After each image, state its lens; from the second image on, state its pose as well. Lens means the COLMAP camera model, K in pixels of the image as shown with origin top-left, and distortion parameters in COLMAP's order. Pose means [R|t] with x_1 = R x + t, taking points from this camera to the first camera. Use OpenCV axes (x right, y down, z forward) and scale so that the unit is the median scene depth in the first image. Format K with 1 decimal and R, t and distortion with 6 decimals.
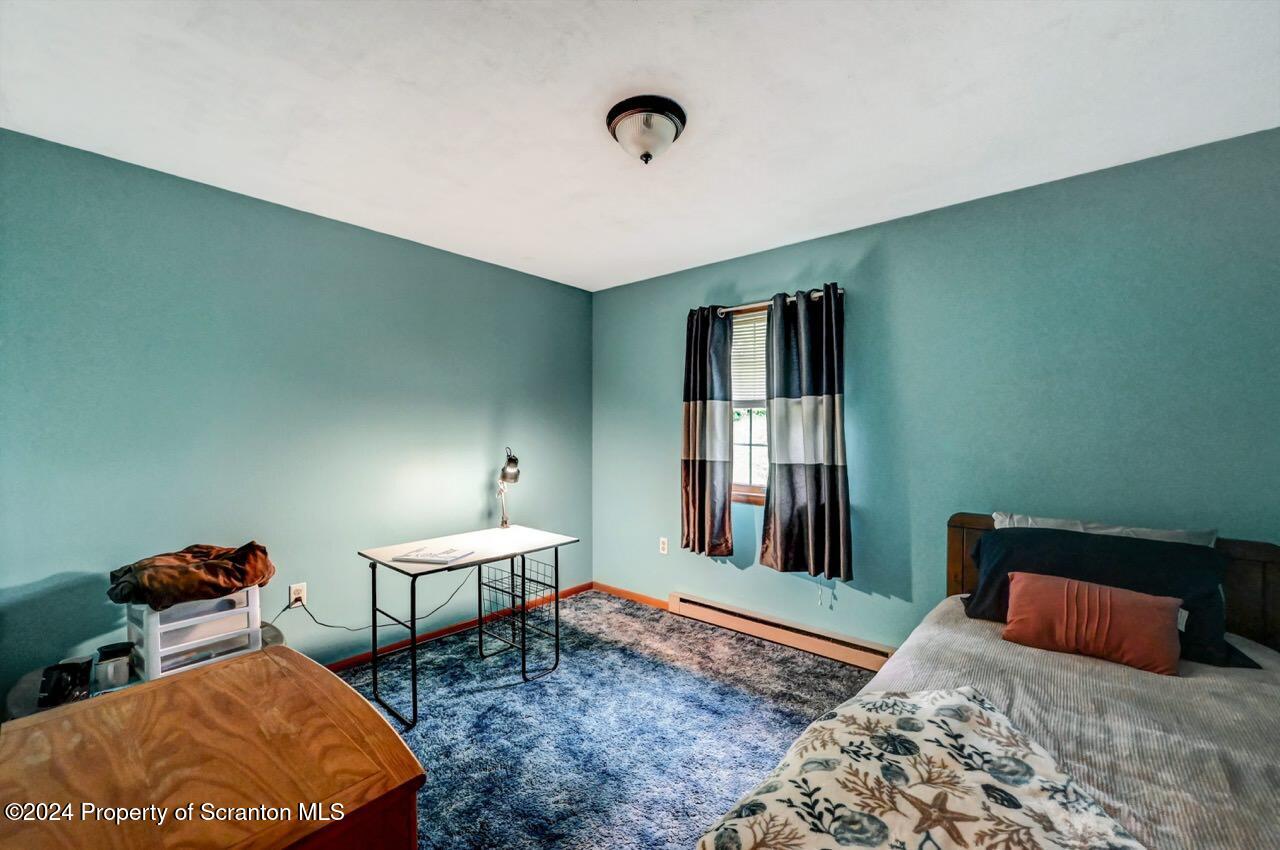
lens RADIAL K [[517.8, 0, 645.7], [0, 517.8, 437.4], [0, 0, 1]] dist [-0.000481, 0.000213]
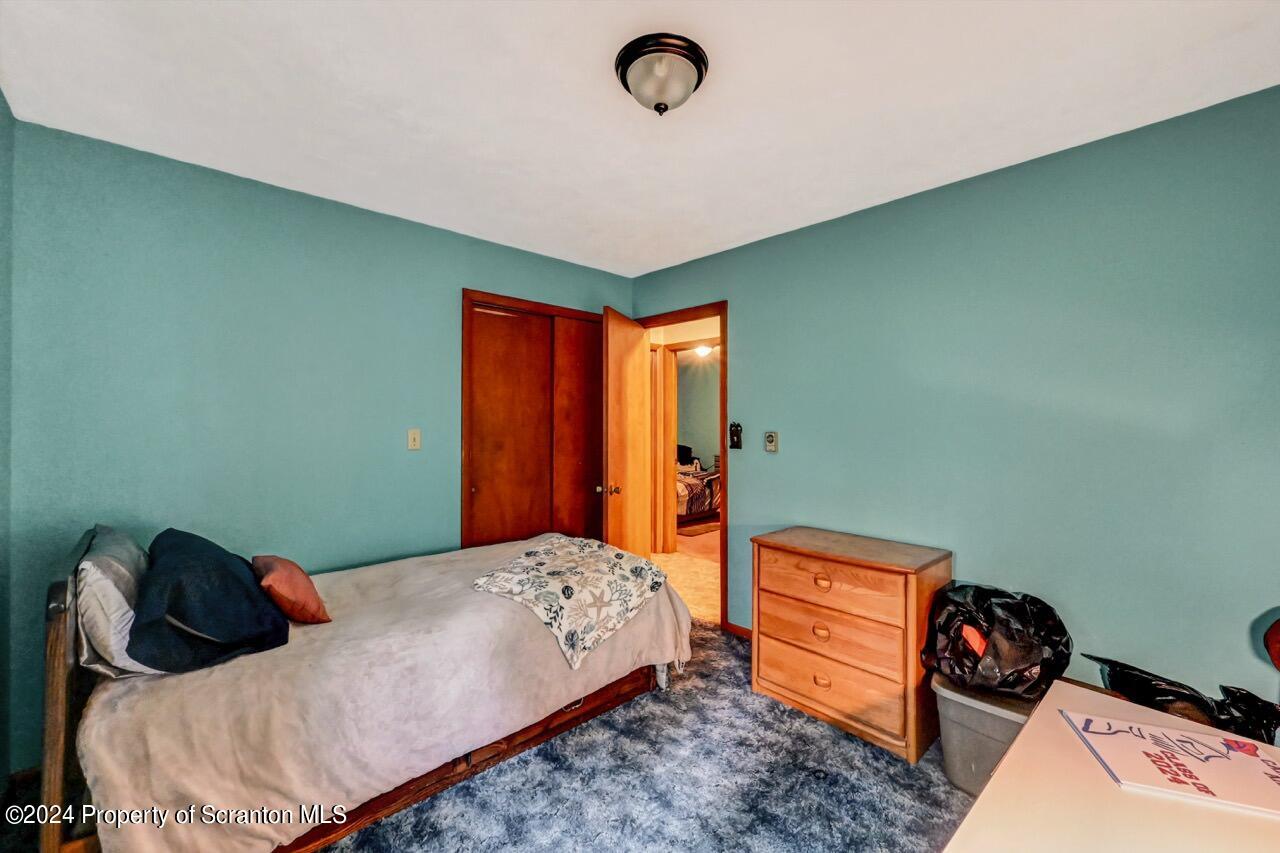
lens RADIAL K [[514.3, 0, 646.7], [0, 514.3, 415.5], [0, 0, 1]] dist [-0.001023, 0.000151]
pose [[-0.994876, -0.006298, 0.100907, -0.038818], [-0.005804, 0.999970, 0.005185, -0.026959], [-0.100937, 0.004572, -0.994882, 1.255450]]
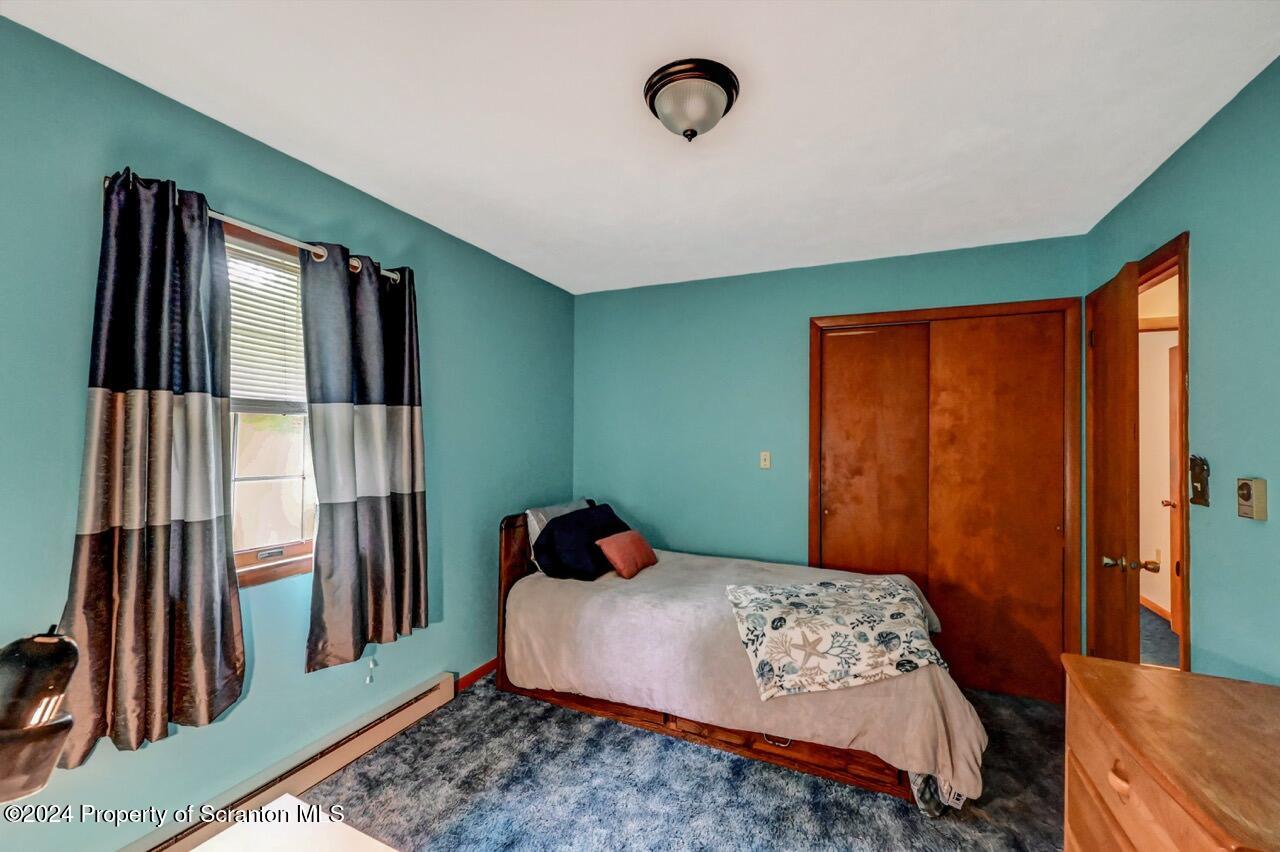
lens RADIAL K [[514.9, 0, 650.3], [0, 514.9, 428.8], [0, 0, 1]] dist [-0.001868, -0.000279]
pose [[-0.293765, 0.003802, 0.955870, -0.531047], [0.006832, 0.999975, -0.001878, -0.042396], [-0.955853, 0.005979, -0.293784, 0.884434]]
